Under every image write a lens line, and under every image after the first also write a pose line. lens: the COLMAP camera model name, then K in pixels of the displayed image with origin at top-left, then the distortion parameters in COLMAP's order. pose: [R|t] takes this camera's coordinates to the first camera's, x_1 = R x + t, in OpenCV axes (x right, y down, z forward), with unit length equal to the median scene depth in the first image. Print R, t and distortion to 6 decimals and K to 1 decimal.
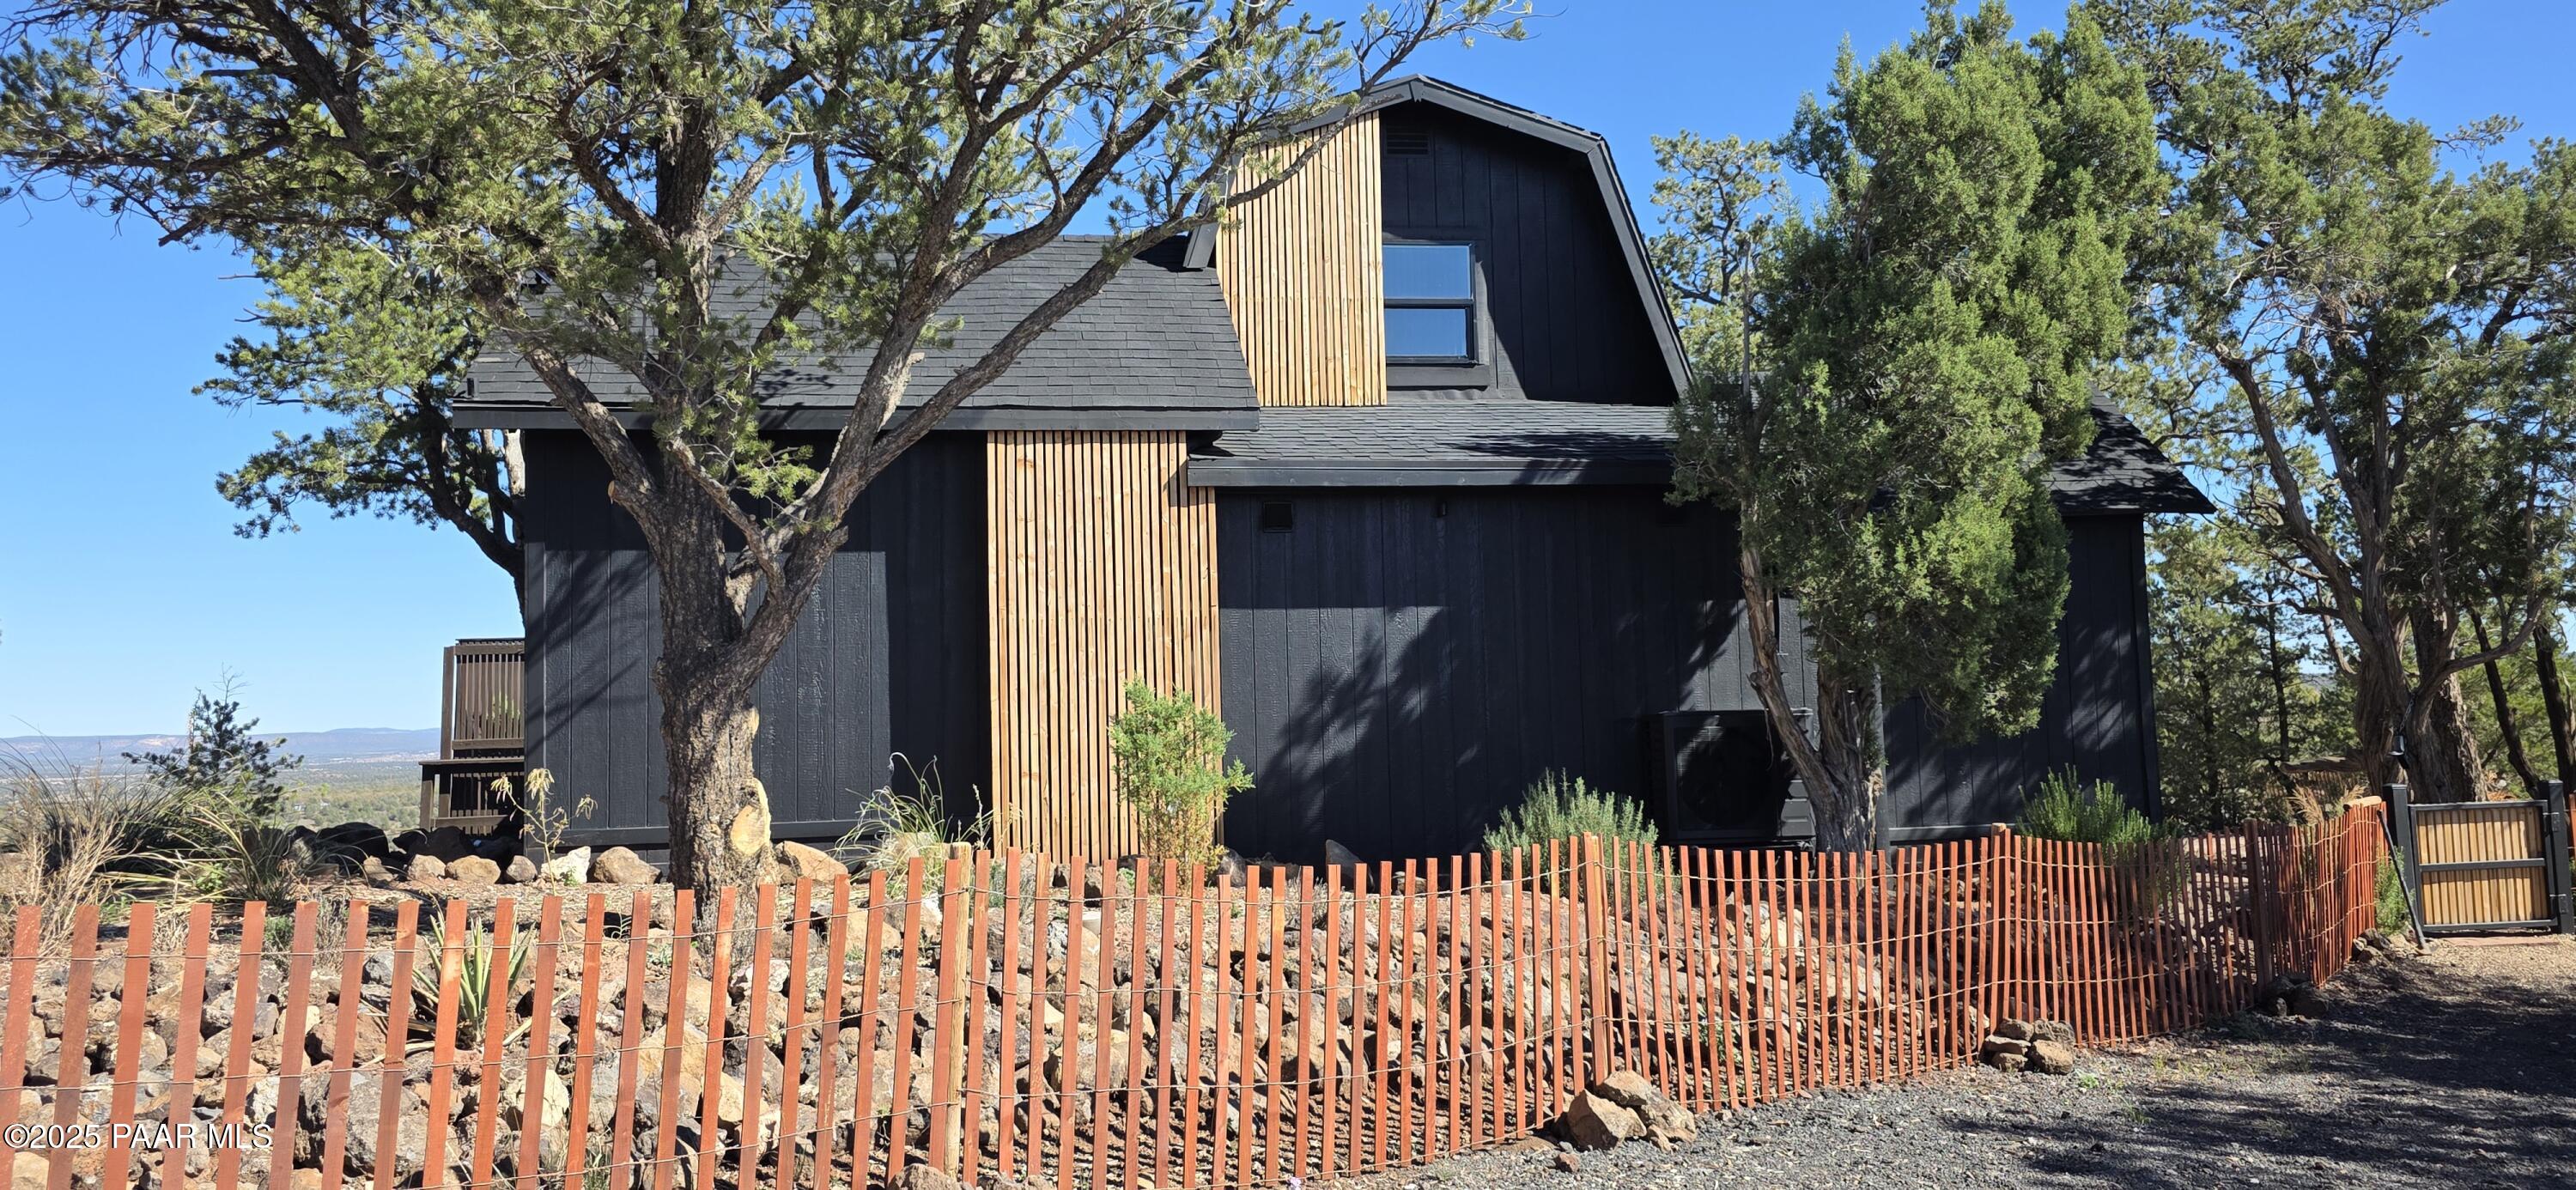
lens RADIAL K [[1621.8, 0, 1285.3], [0, 1621.8, 496.4], [0, 0, 1]] dist [-0.001077, -0.000497]
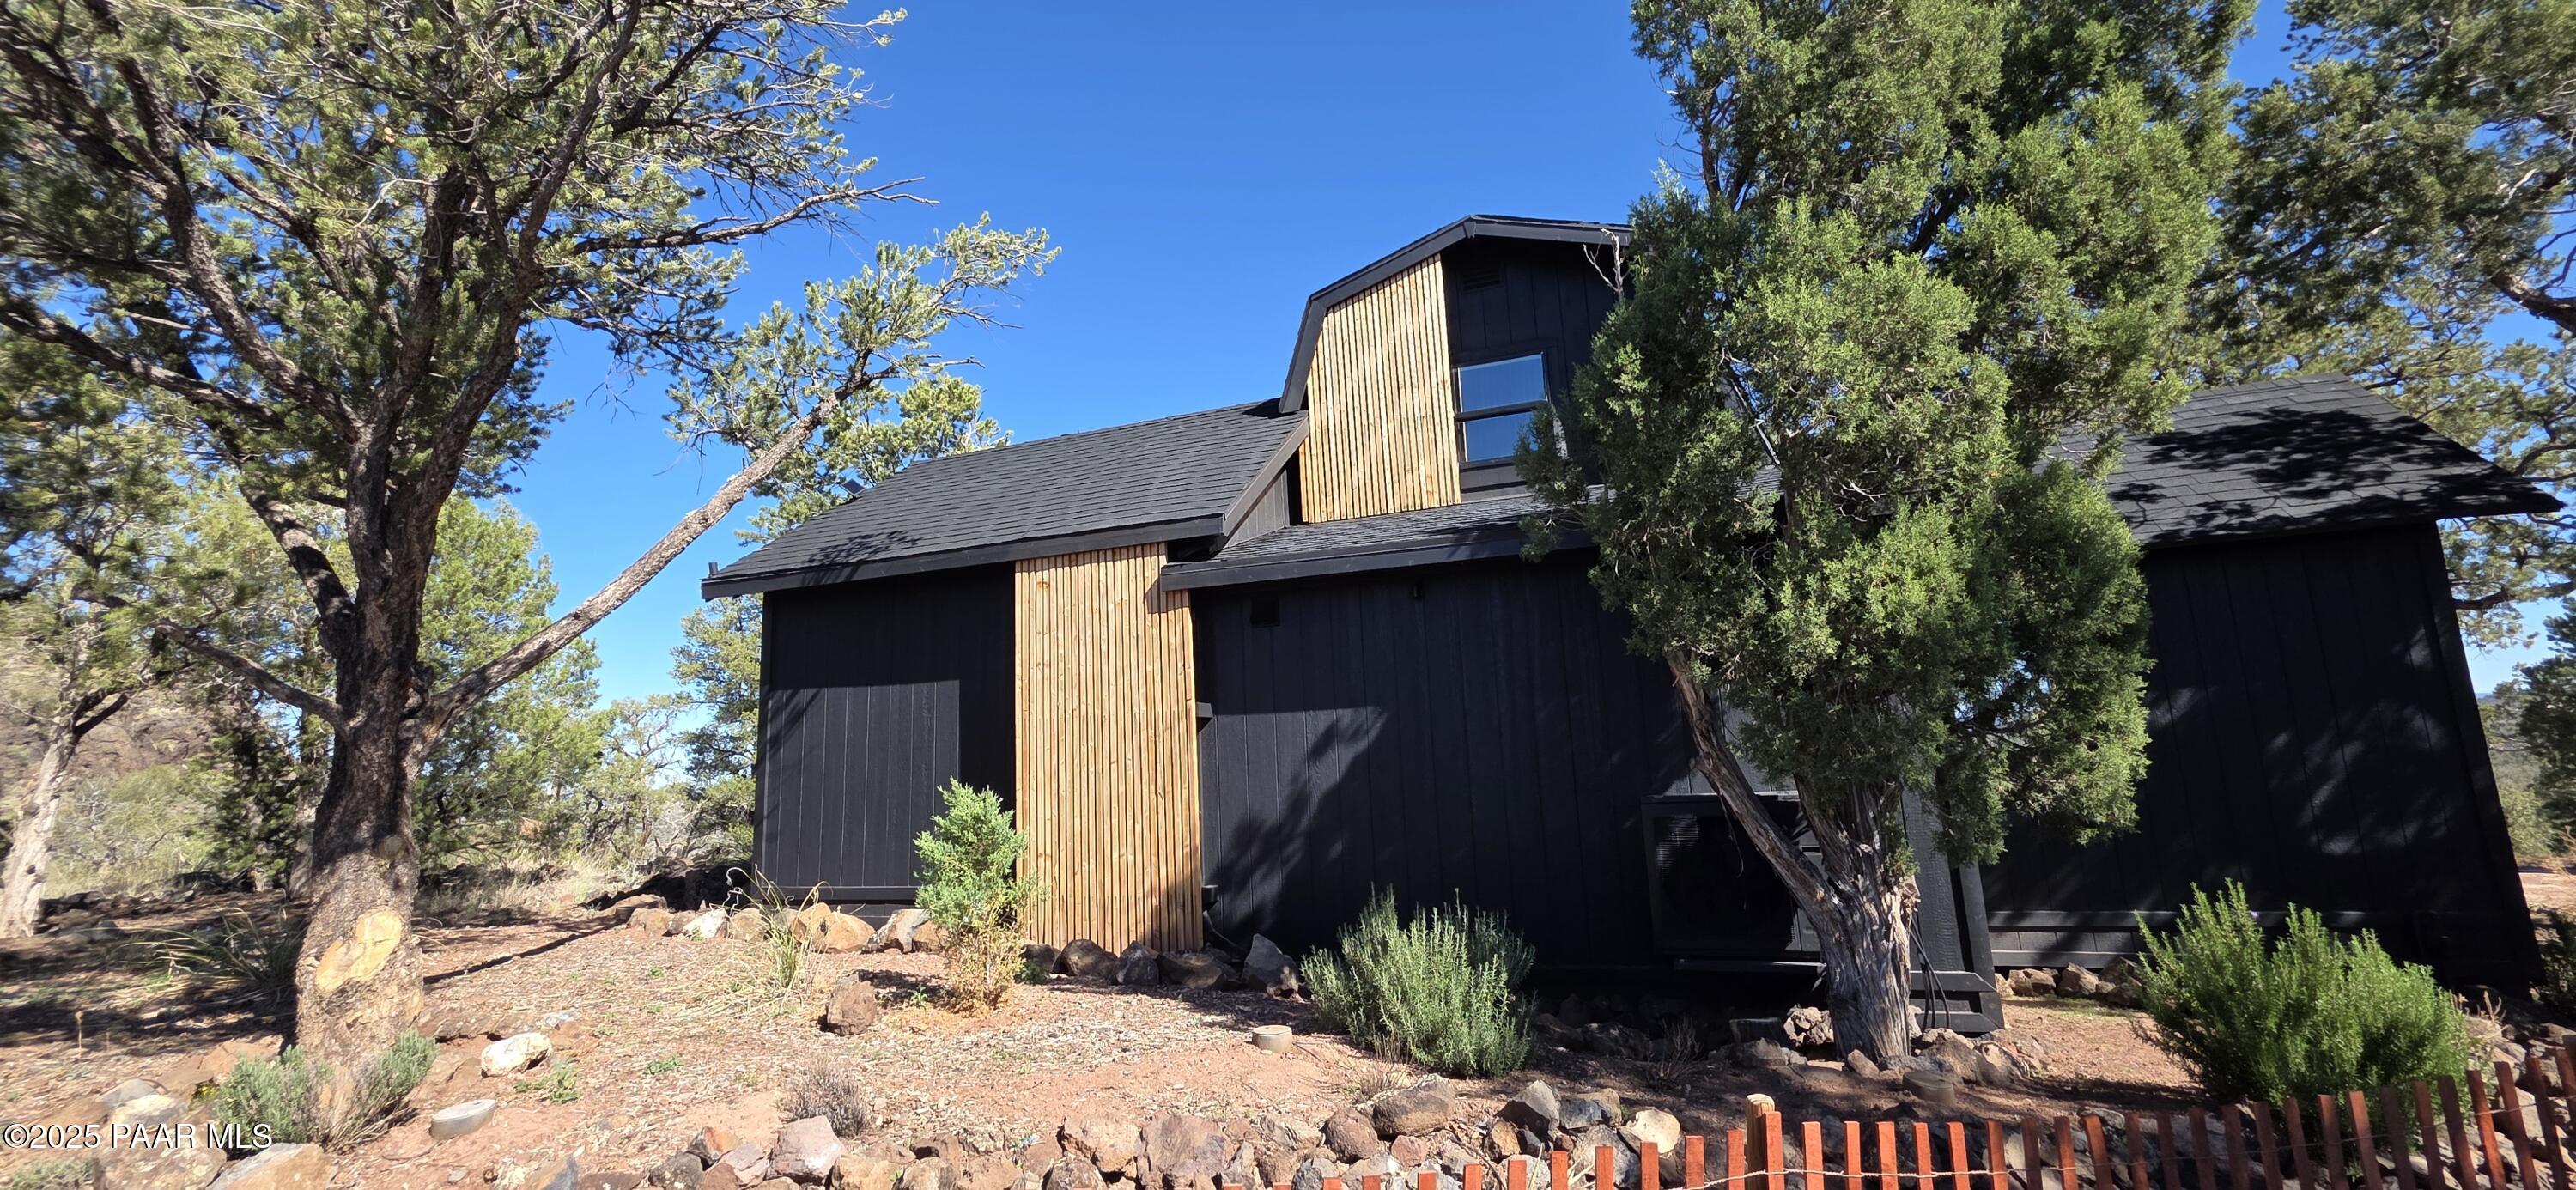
lens RADIAL K [[1013.7, 0, 1286.2], [0, 1013.7, 583.6], [0, 0, 1]] dist [0.025654, 0.000092]
pose [[0.914669, -0.086547, -0.394829, 0.285034], [0.070706, 0.996006, -0.054527, 0.031766], [0.397971, 0.021957, 0.917135, 0.400296]]
